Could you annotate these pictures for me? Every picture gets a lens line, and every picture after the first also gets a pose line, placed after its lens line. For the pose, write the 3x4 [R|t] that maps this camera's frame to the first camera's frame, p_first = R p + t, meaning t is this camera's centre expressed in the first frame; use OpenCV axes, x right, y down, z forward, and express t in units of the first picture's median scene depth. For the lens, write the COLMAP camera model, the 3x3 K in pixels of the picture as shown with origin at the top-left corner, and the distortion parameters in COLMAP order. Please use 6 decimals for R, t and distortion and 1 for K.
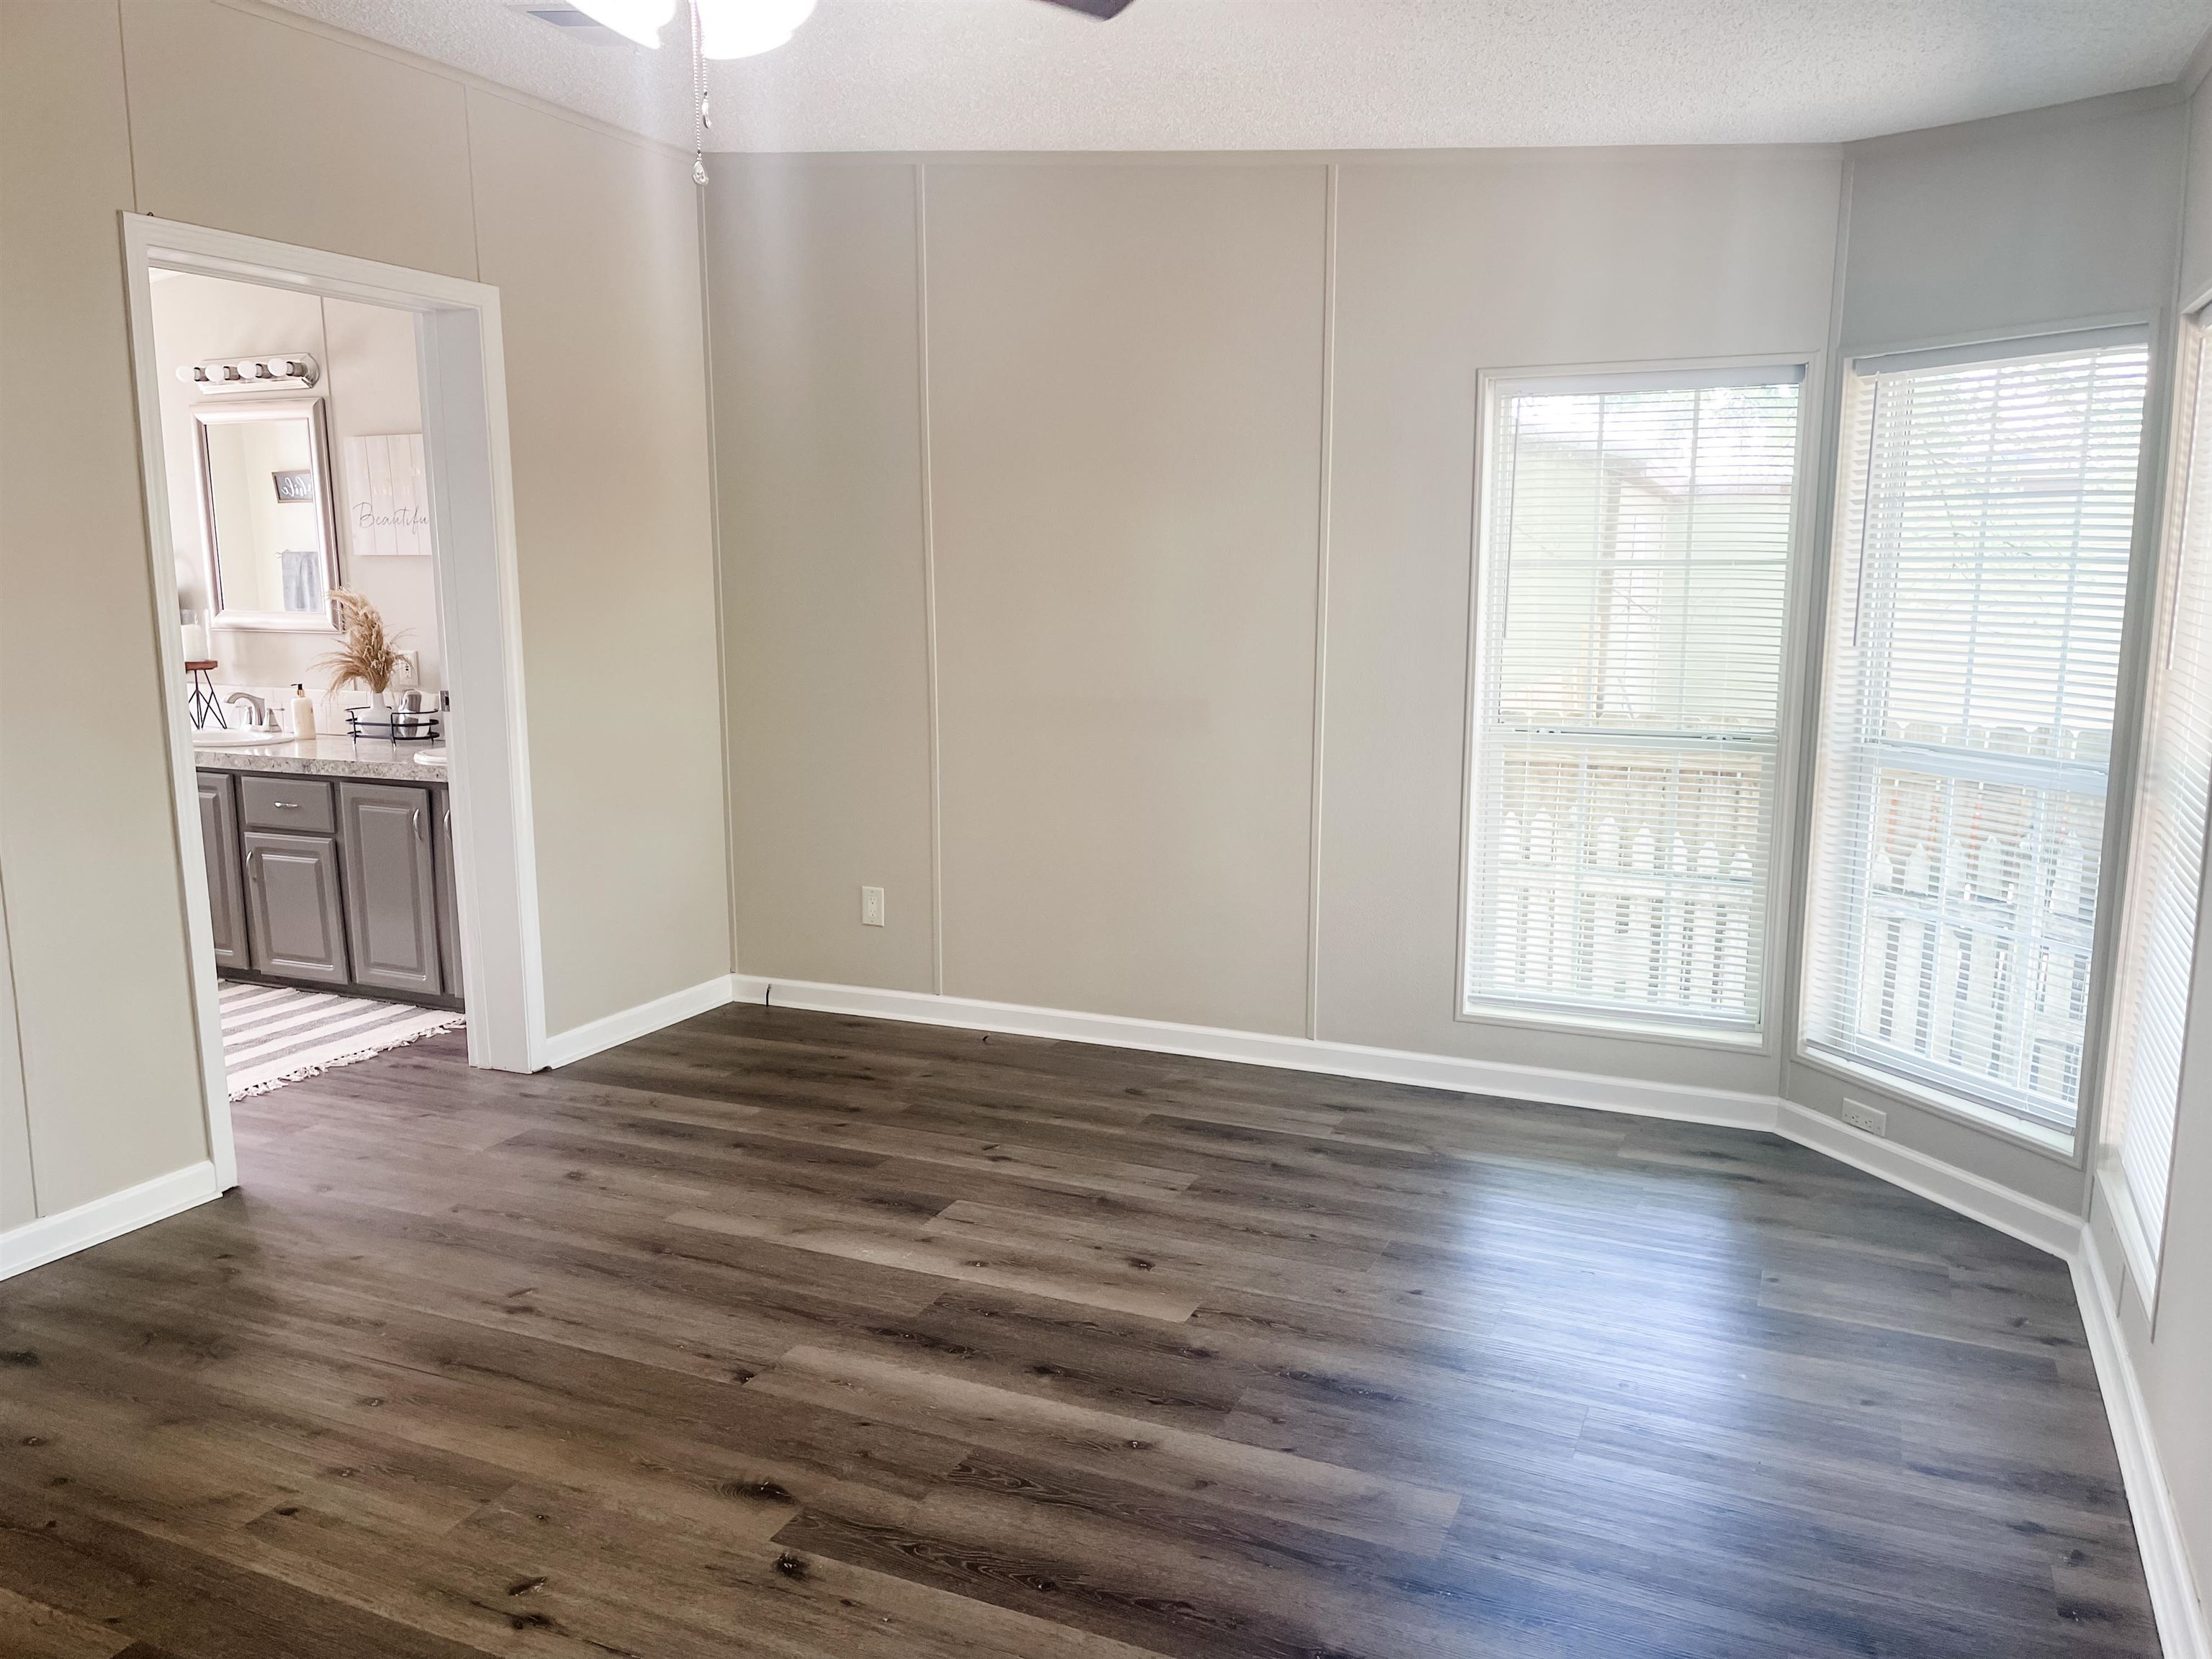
lens RADIAL K [[1671.8, 0, 1106.1], [0, 1671.8, 819.1], [0, 0, 1]] dist [0.084319, -0.100888]
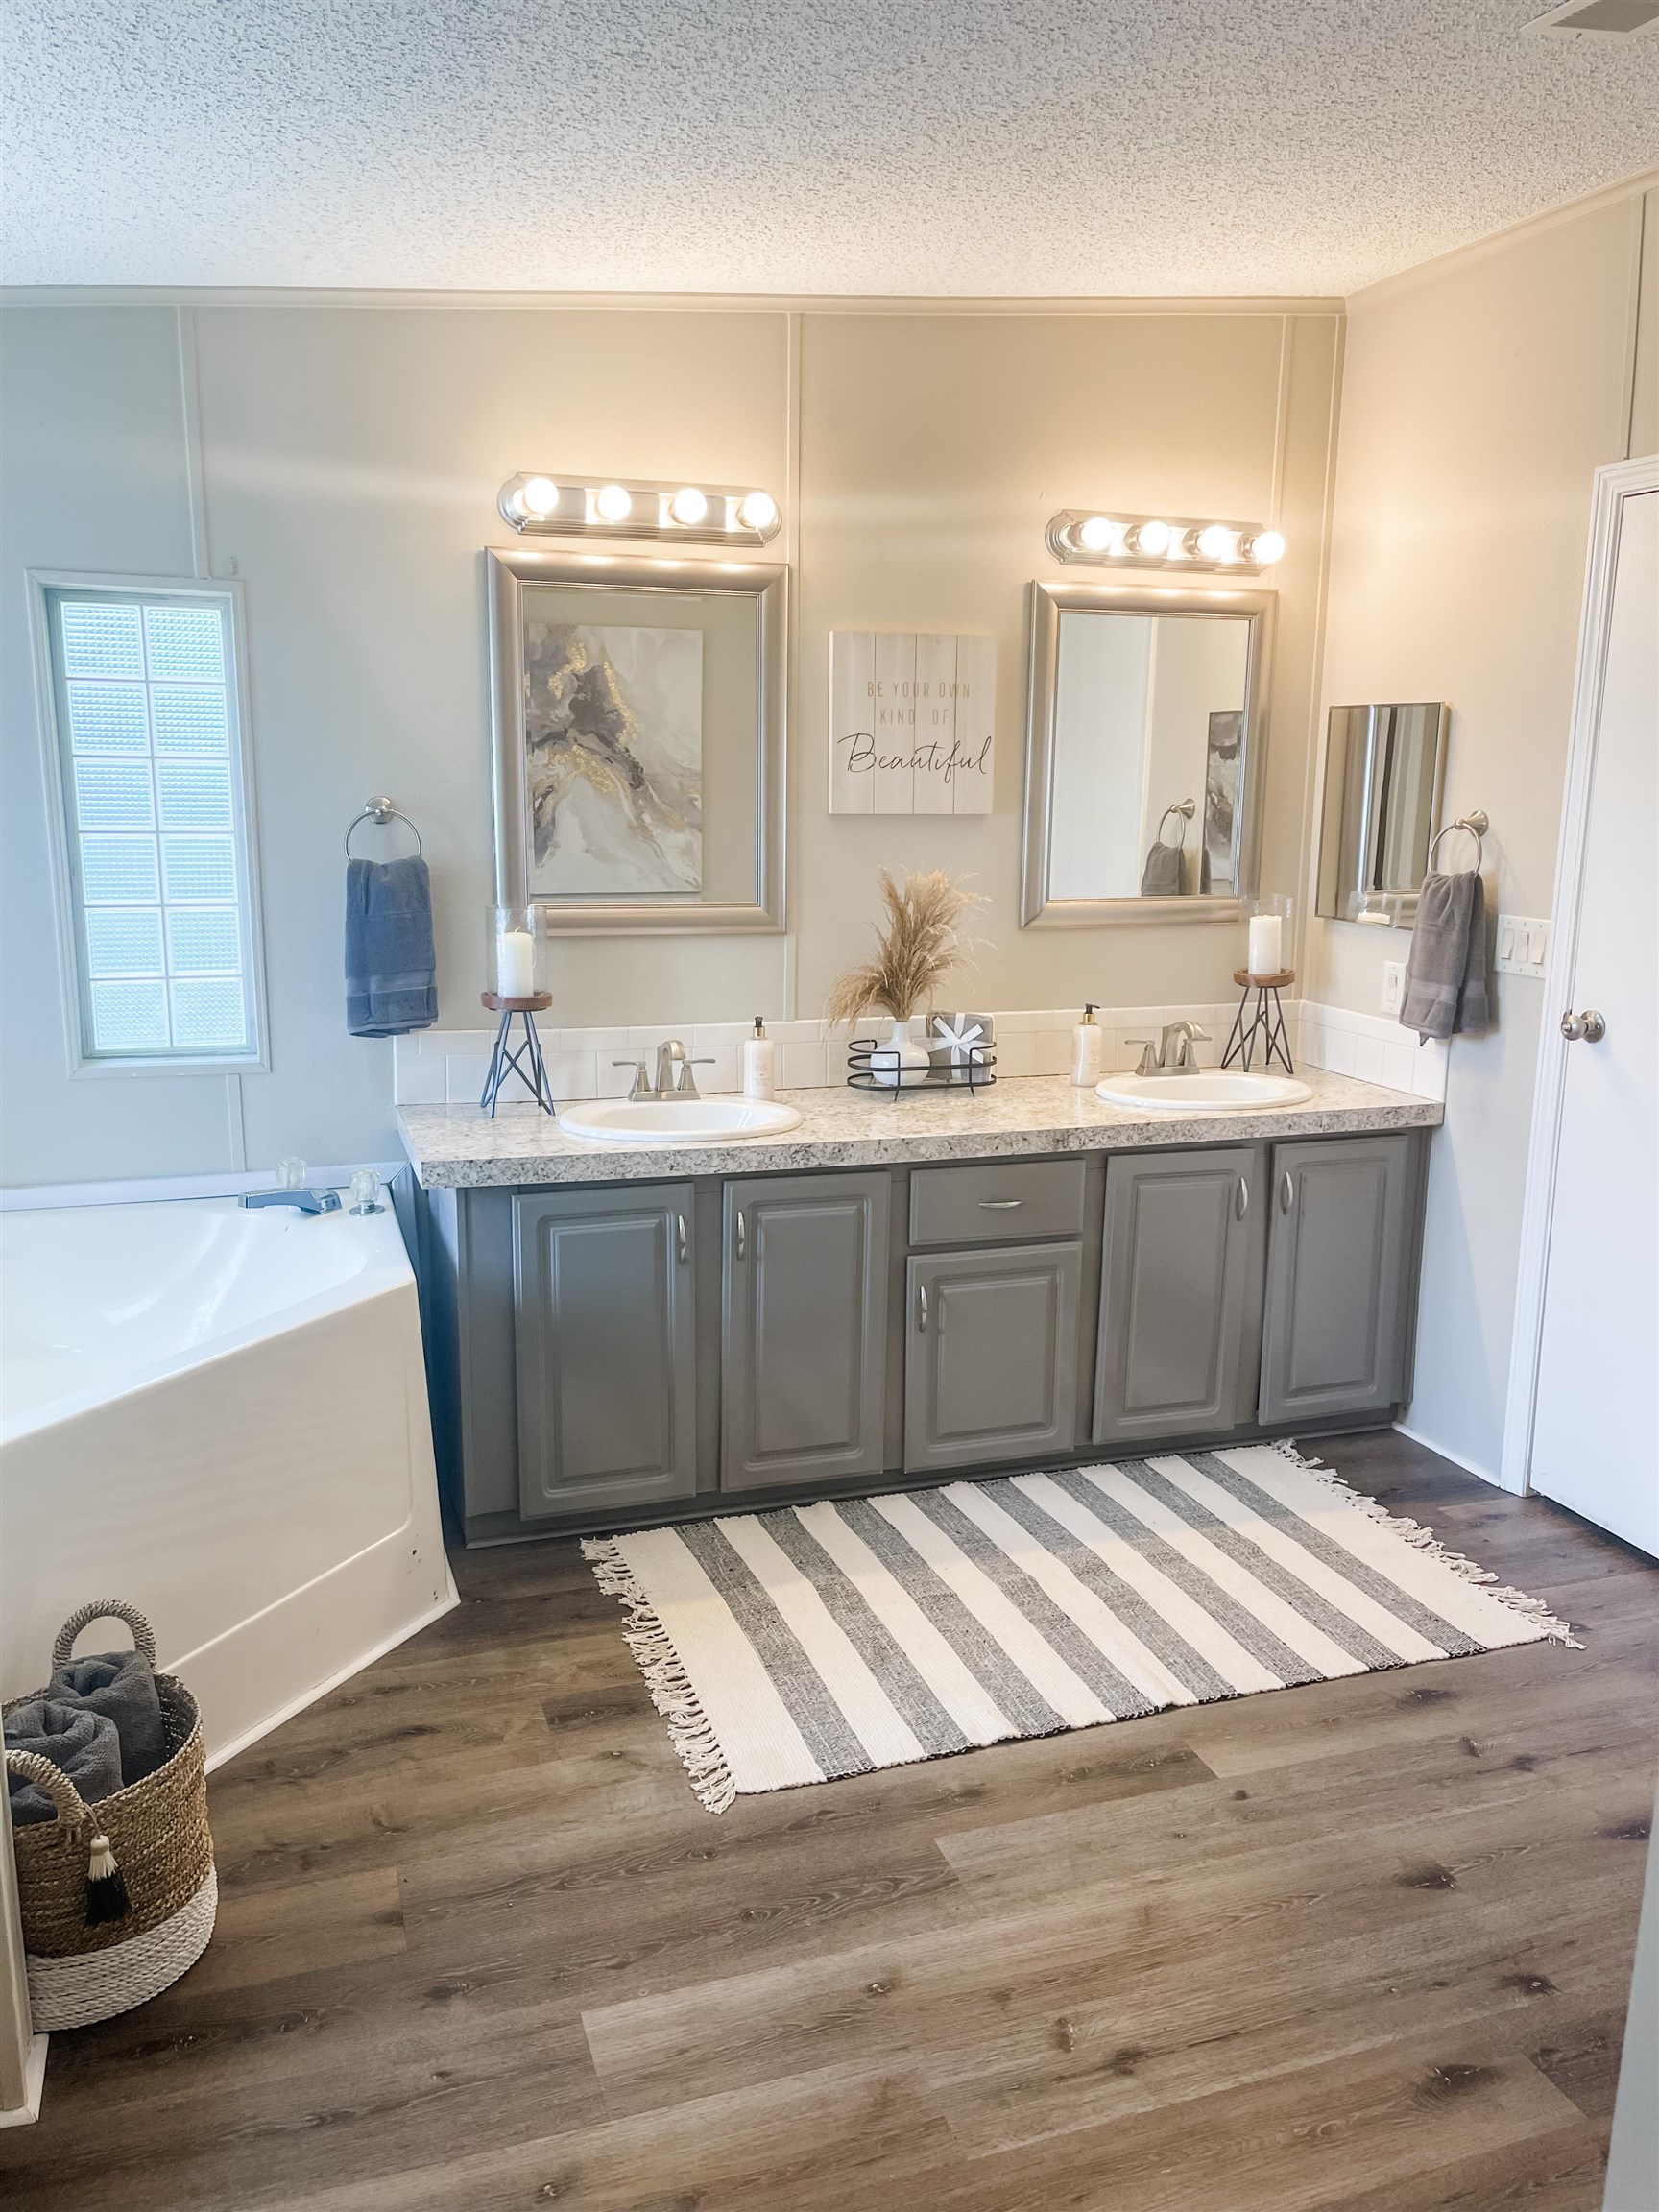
lens RADIAL K [[1671.8, 0, 829.5], [0, 1671.8, 1106.0], [0, 0, 1]] dist [0.084319, -0.100888]
pose [[0.728329, -0.122105, 0.674260, -1.088657], [0.090692, 0.992516, 0.081774, -0.118823], [-0.679199, 0.001592, 0.733953, 0.645002]]
